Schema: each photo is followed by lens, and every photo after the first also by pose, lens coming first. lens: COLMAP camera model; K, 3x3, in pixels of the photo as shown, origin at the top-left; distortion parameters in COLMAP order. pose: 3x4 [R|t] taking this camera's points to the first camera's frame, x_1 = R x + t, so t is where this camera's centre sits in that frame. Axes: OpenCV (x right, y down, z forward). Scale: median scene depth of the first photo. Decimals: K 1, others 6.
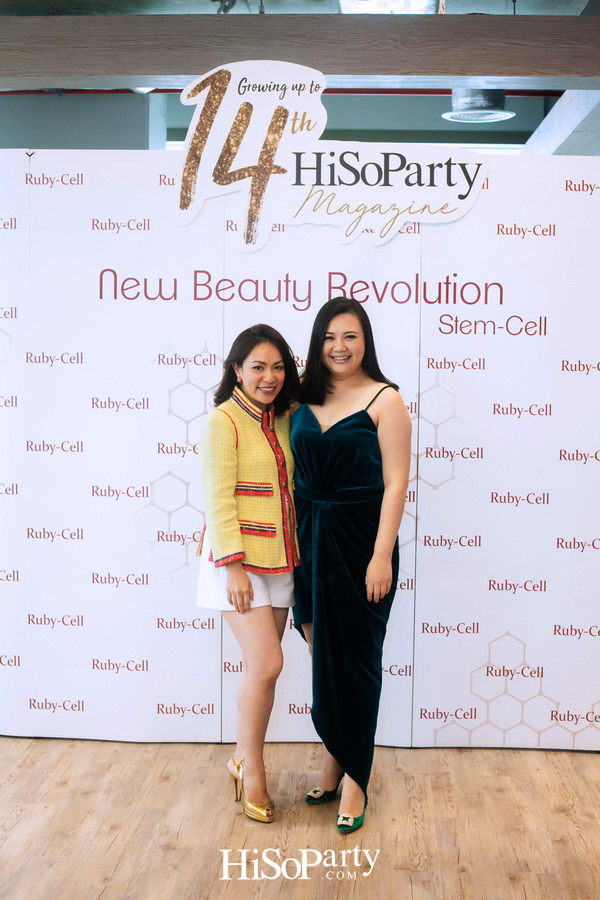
lens RADIAL K [[1267.3, 0, 300.0], [0, 1267.3, 450.0], [0, 0, 1]] dist [-0.125732, 0.017538]
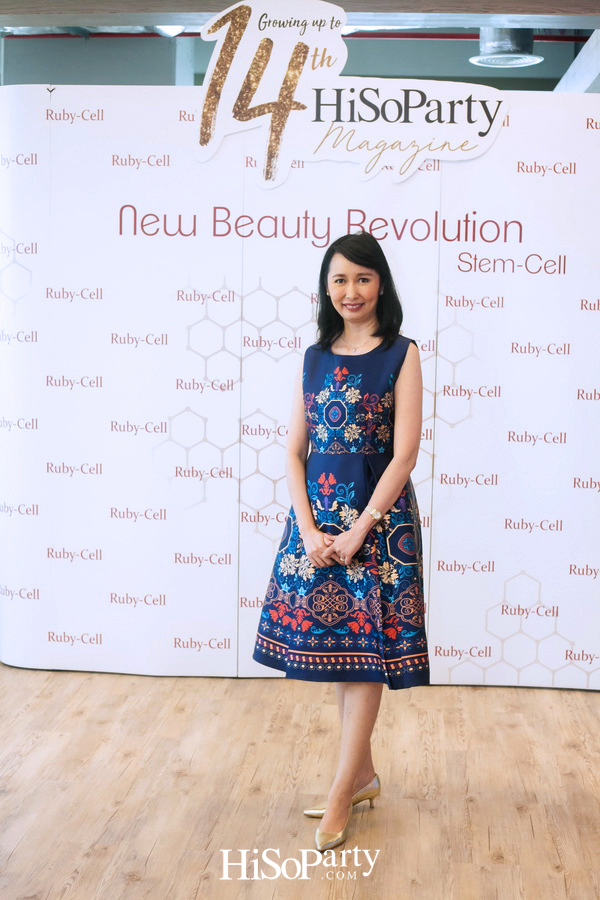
lens RADIAL K [[1267.3, 0, 300.0], [0, 1267.3, 450.0], [0, 0, 1]] dist [-0.125732, 0.017538]
pose [[0.999668, 0.009621, -0.023885, 0.010560], [-0.008767, 0.999327, 0.035623, 0.014552], [0.024211, -0.035402, 0.999080, -0.003993]]
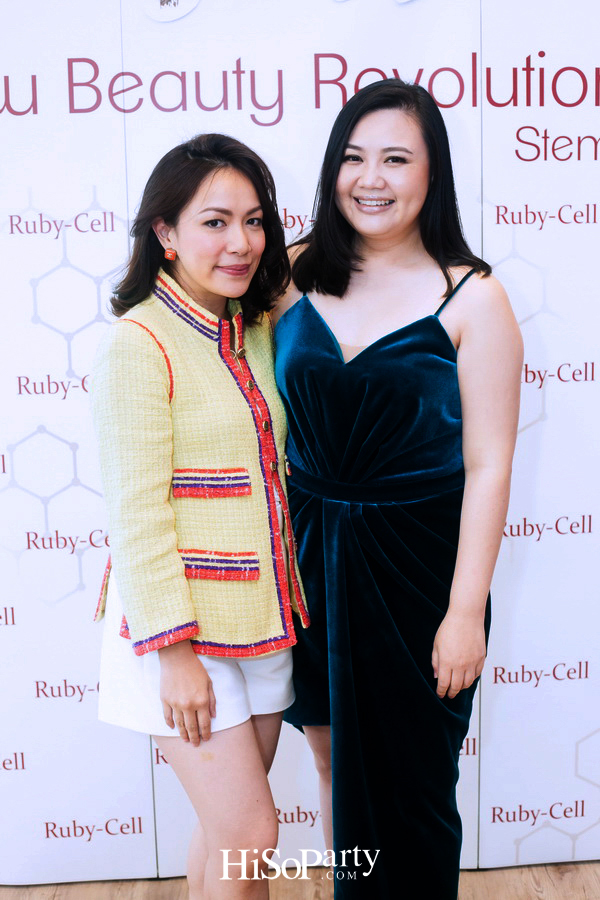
lens RADIAL K [[1302.0, 0, 300.0], [0, 1302.0, 450.0], [0, 0, 1]] dist [-0.092223, -0.114287]
pose [[0.996673, -0.044372, 0.068360, -0.029458], [0.038083, 0.995149, 0.090708, -0.020625], [-0.072053, -0.087803, 0.993529, 0.431602]]
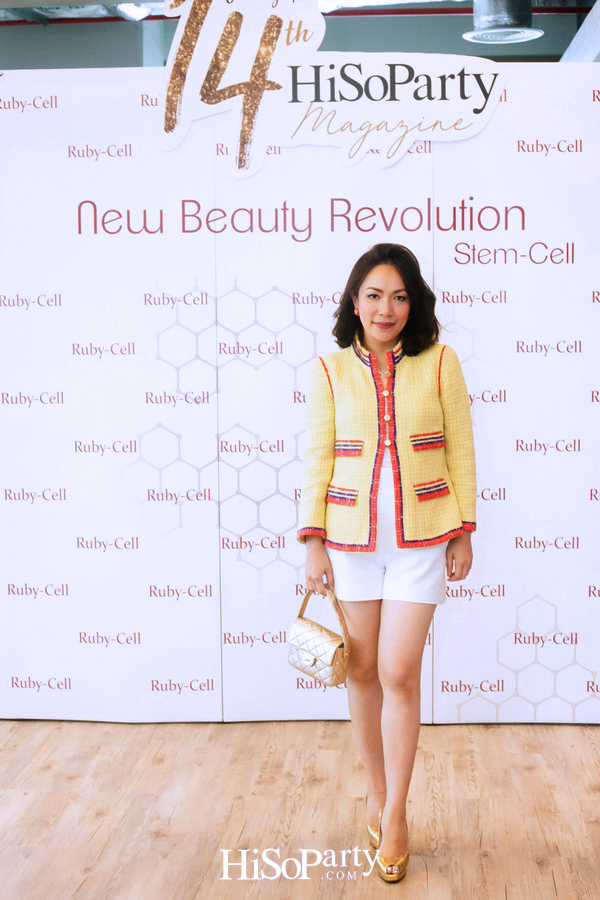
lens RADIAL K [[1367.4, 0, 300.0], [0, 1367.4, 450.0], [0, 0, 1]] dist [-0.122277, -0.019288]
pose [[0.999637, -0.018343, -0.019725, 0.016761], [0.018786, 0.999571, 0.022467, 0.016383], [0.019305, -0.022830, 0.999553, 0.026181]]
